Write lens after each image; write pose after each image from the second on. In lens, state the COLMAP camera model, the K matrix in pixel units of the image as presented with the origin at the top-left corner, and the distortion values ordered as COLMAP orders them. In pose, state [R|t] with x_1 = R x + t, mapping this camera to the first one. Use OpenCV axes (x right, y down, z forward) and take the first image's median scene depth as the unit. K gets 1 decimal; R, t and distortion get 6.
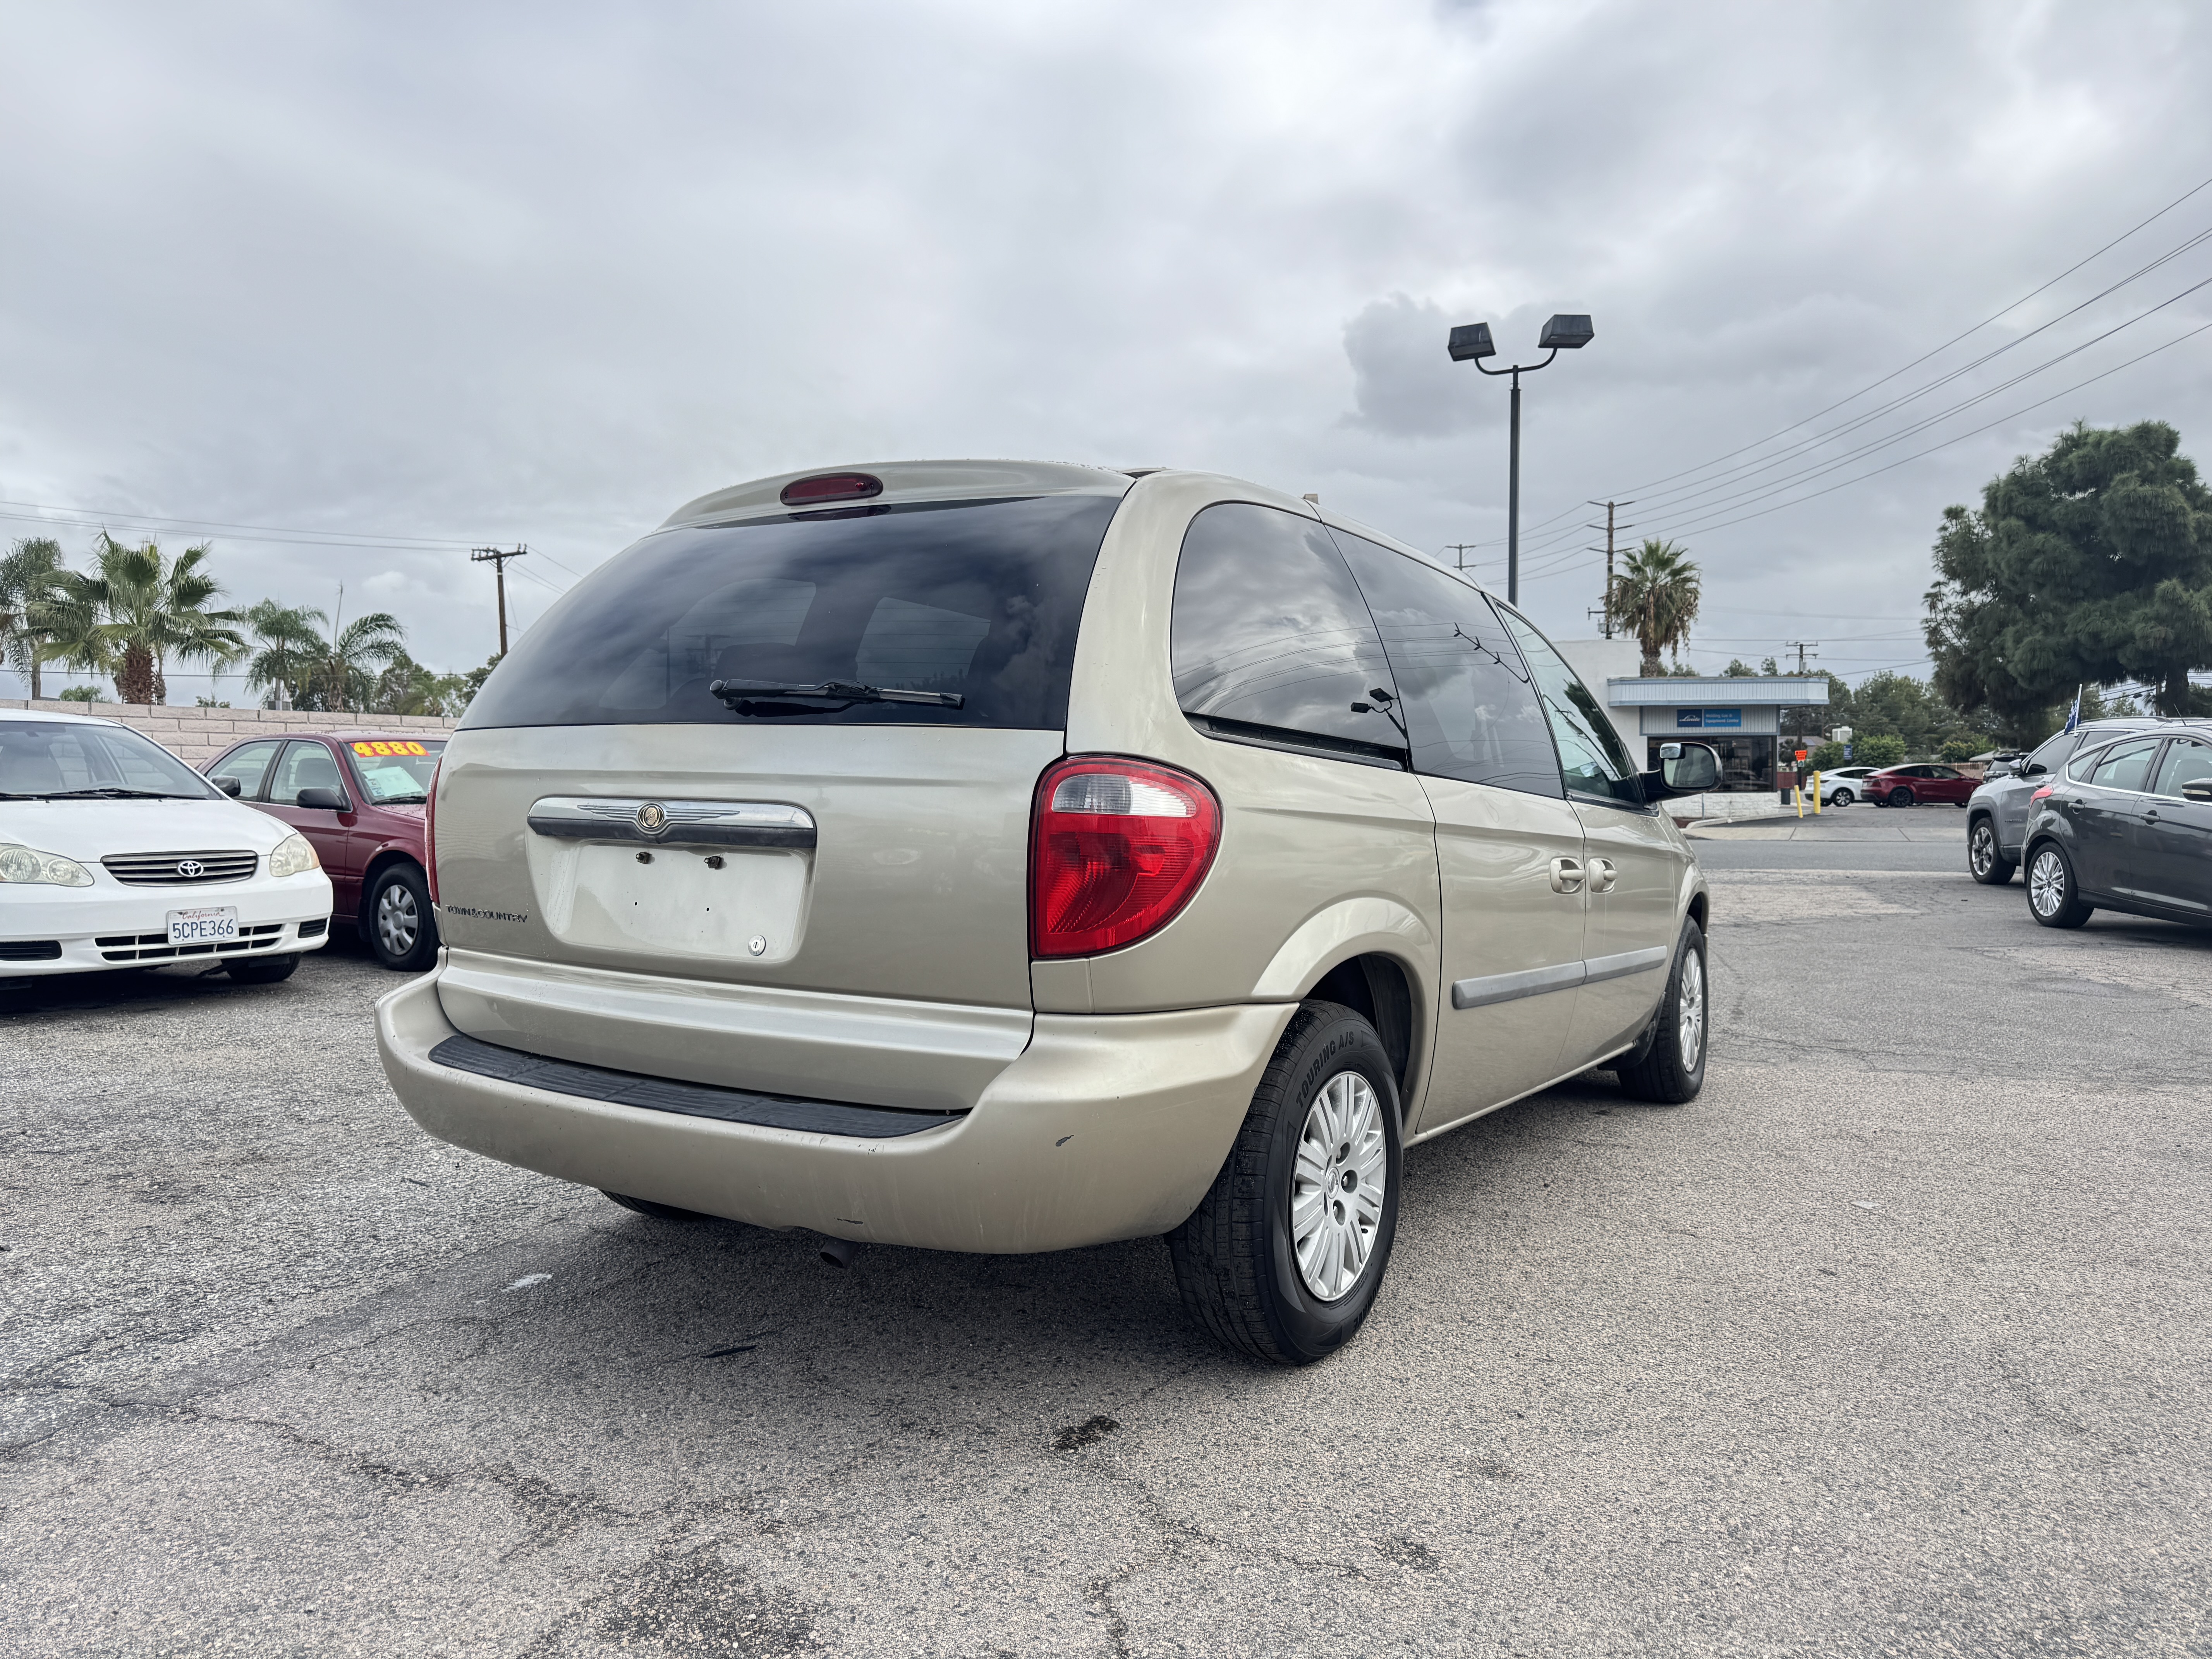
lens RADIAL K [[1571.8, 0, 1102.6], [0, 1571.8, 841.3], [0, 0, 1]] dist [0.031083, -0.036596]
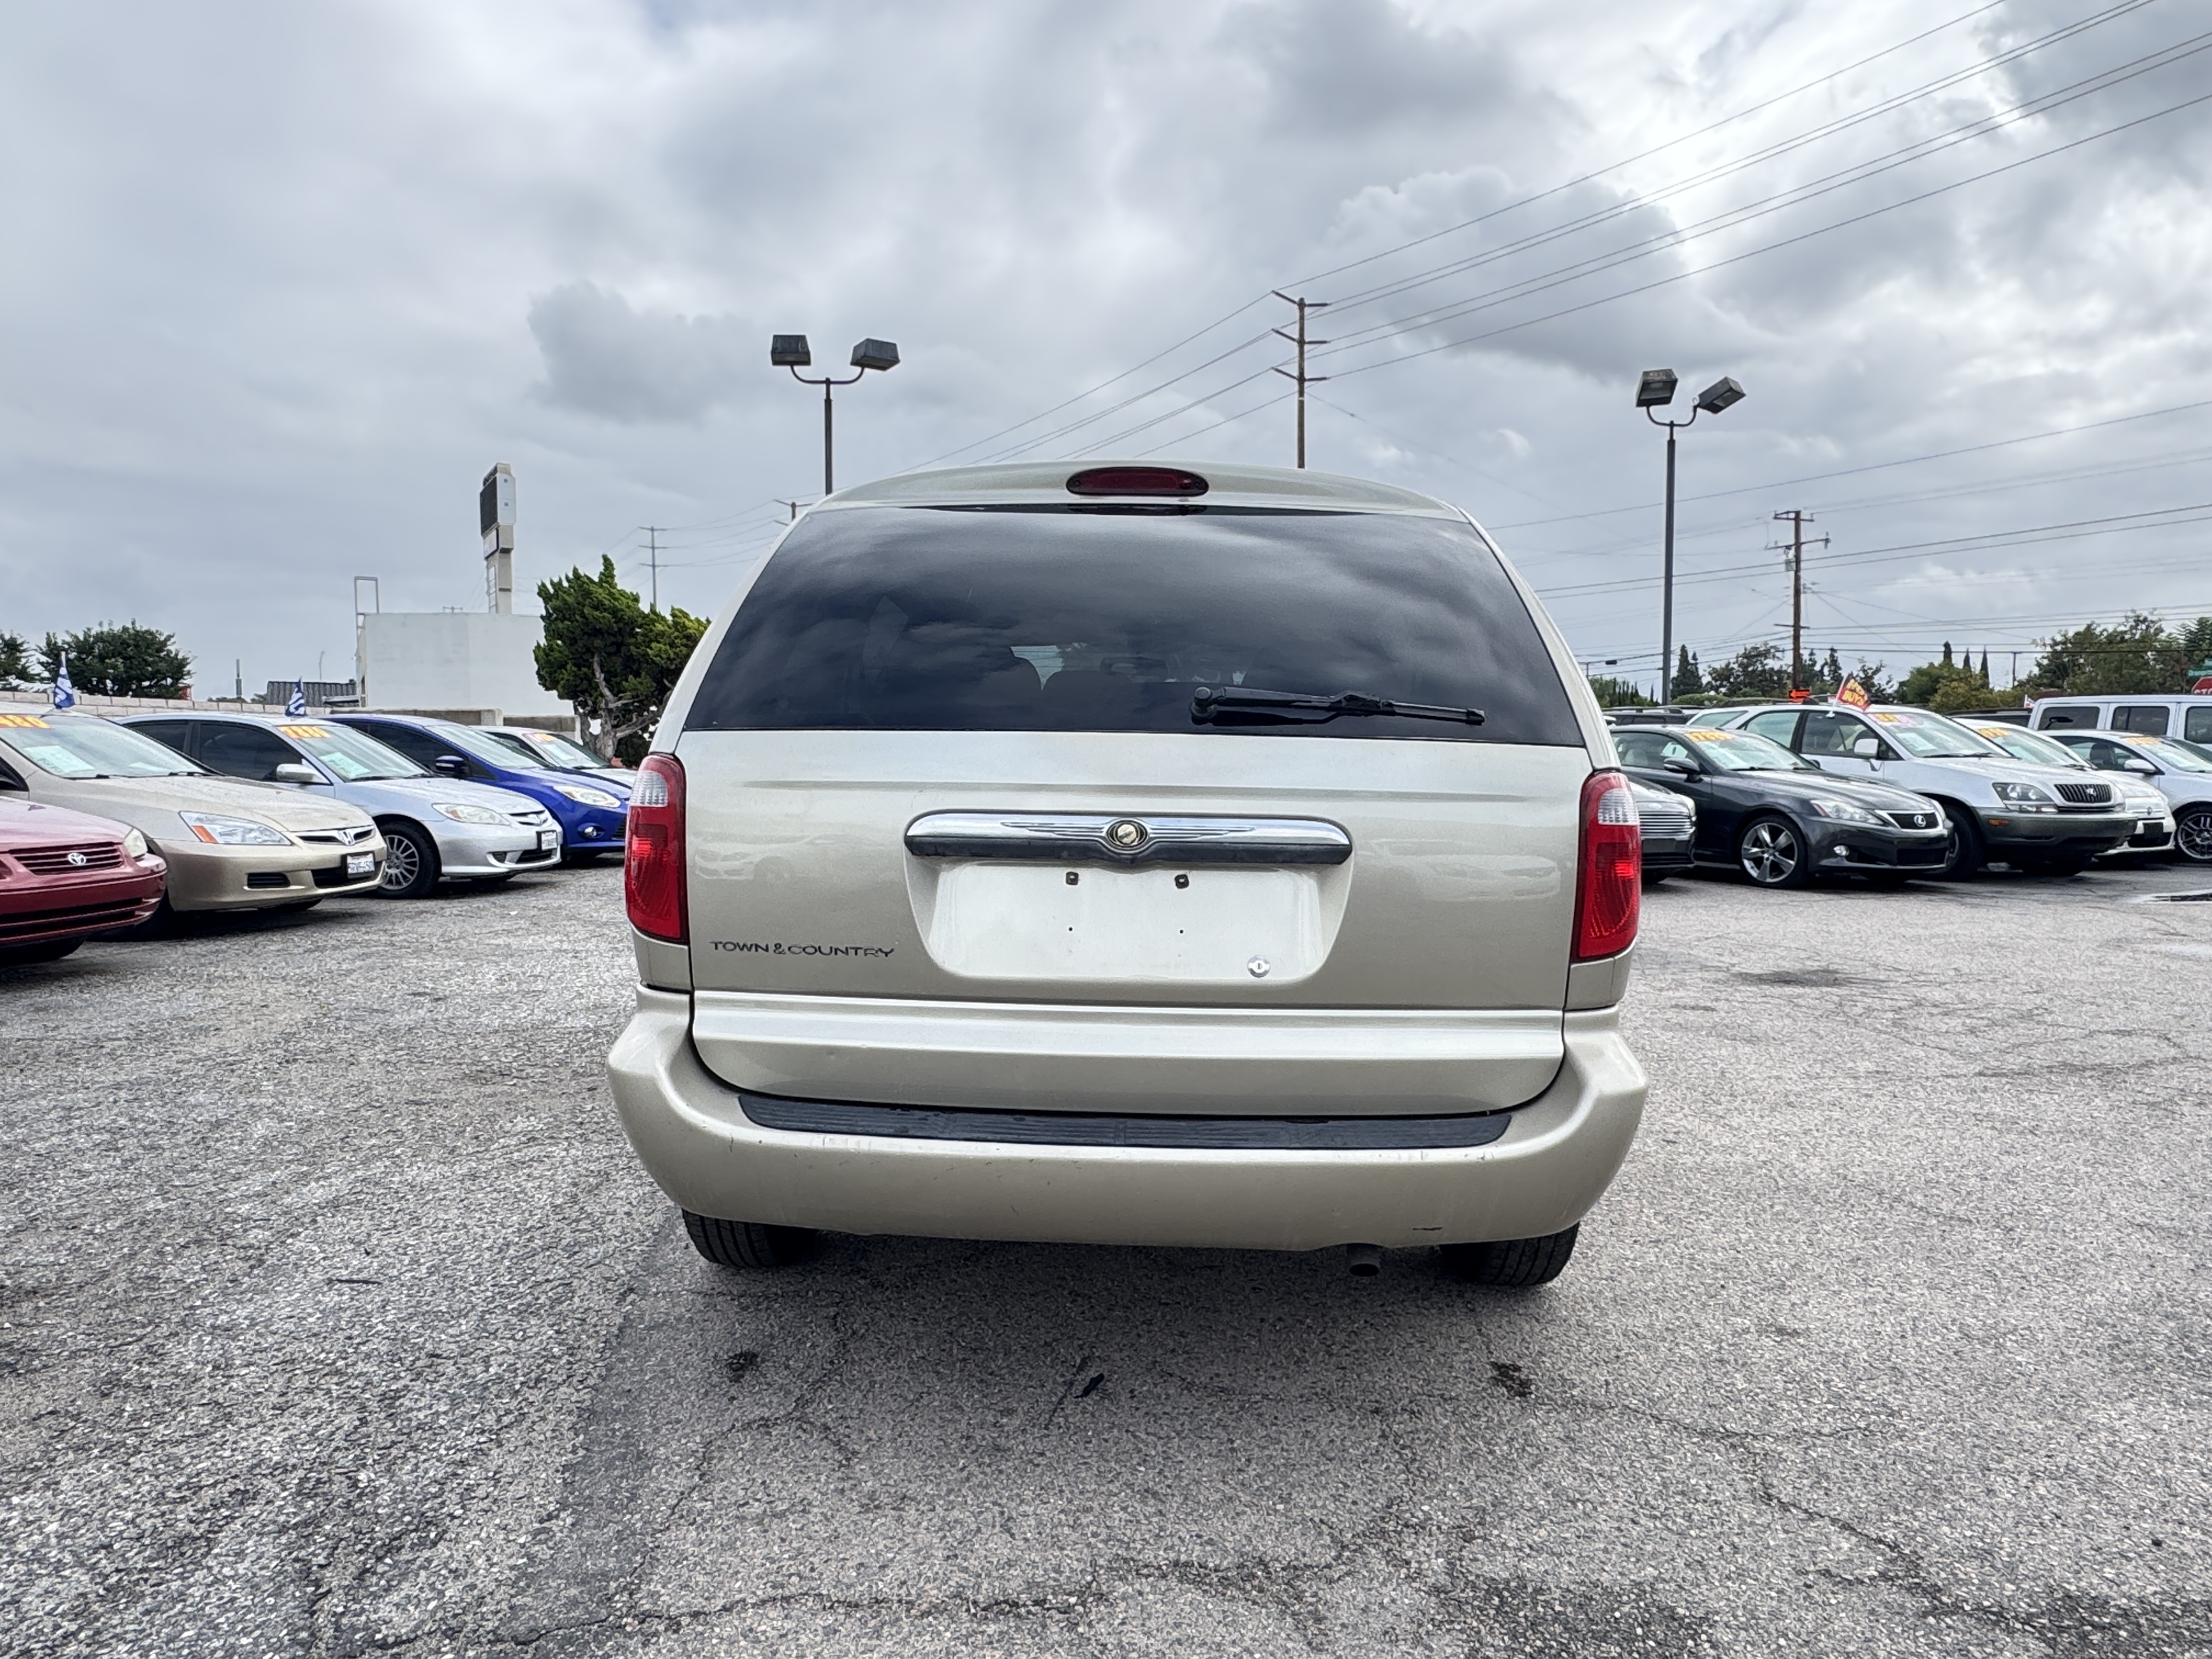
lens RADIAL K [[1404.3, 0, 1096.2], [0, 1404.3, 875.5], [0, 0, 1]] dist [-0.009491, 0.008169]
pose [[0.851853, -0.043262, 0.521991, -0.671851], [0.015271, 0.998211, 0.057808, -0.036457], [-0.523558, -0.041272, 0.850990, 0.288032]]
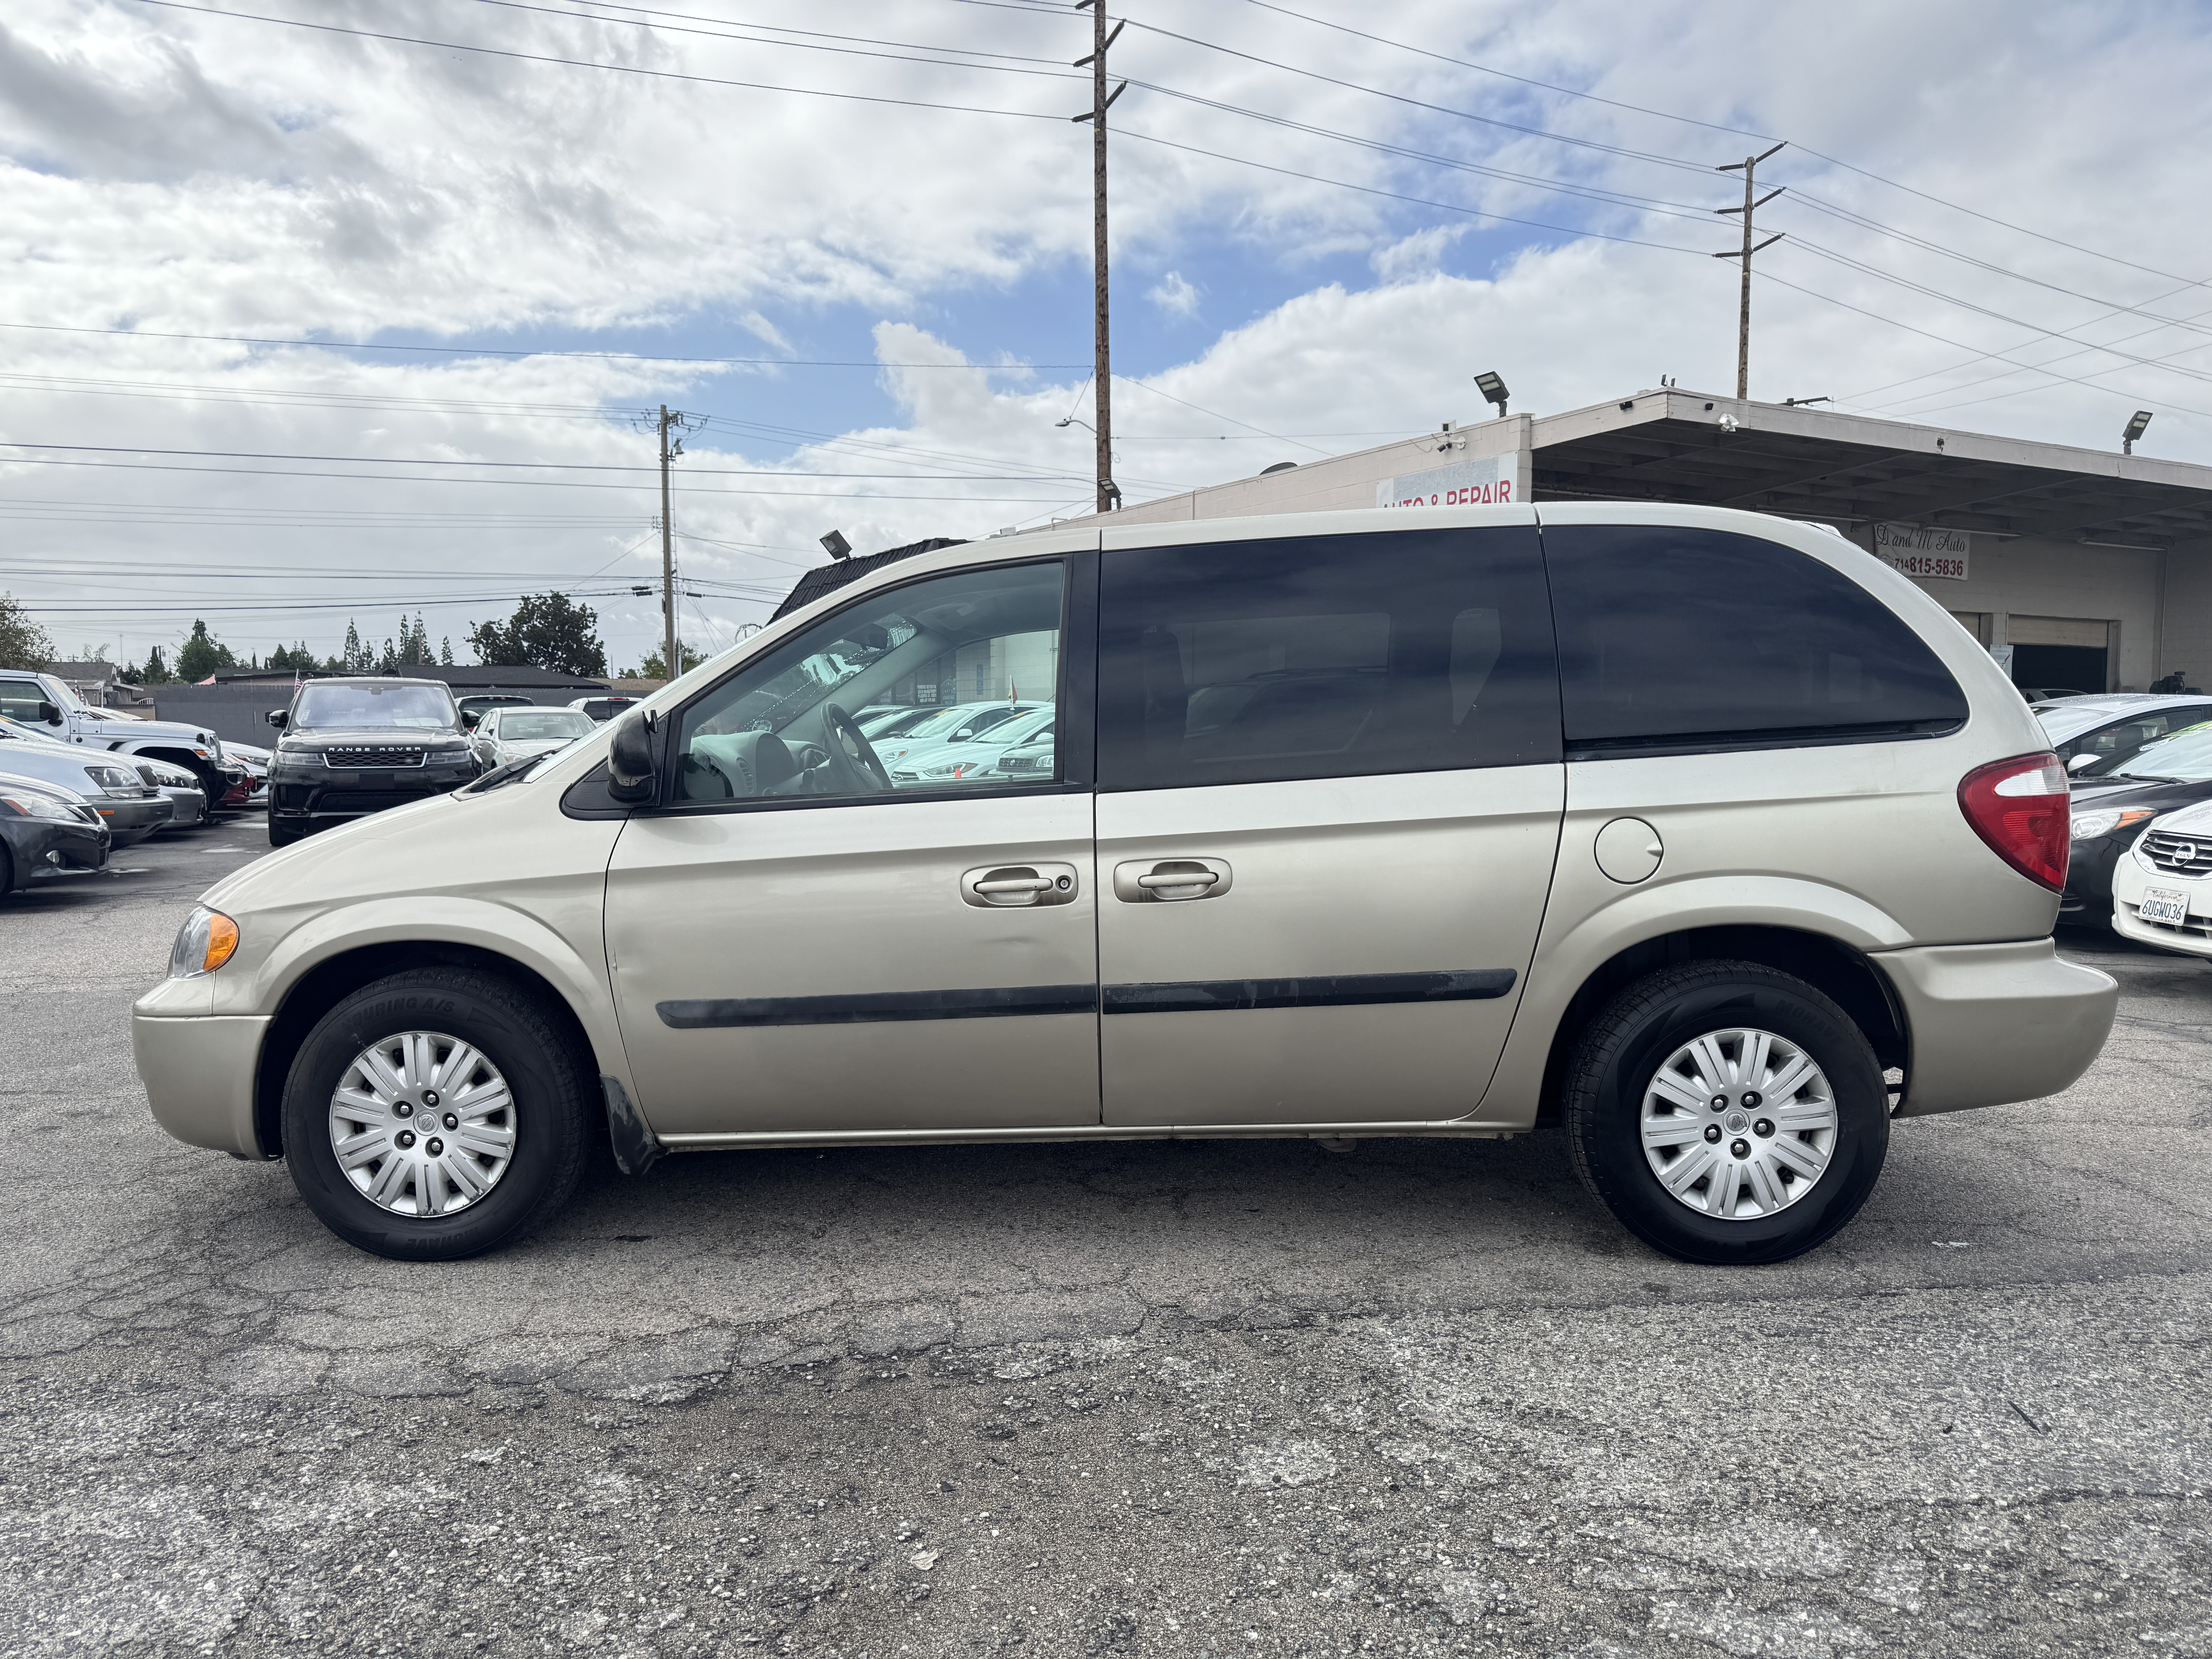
lens RADIAL K [[1571.8, 0, 1098.1], [0, 1571.8, 821.0], [0, 0, 1]] dist [0.031083, -0.036596]
pose [[-0.525276, -0.048896, 0.849526, -1.091530], [0.029233, 0.996721, 0.075443, -0.124406], [-0.850429, 0.064463, -0.522125, 2.332734]]
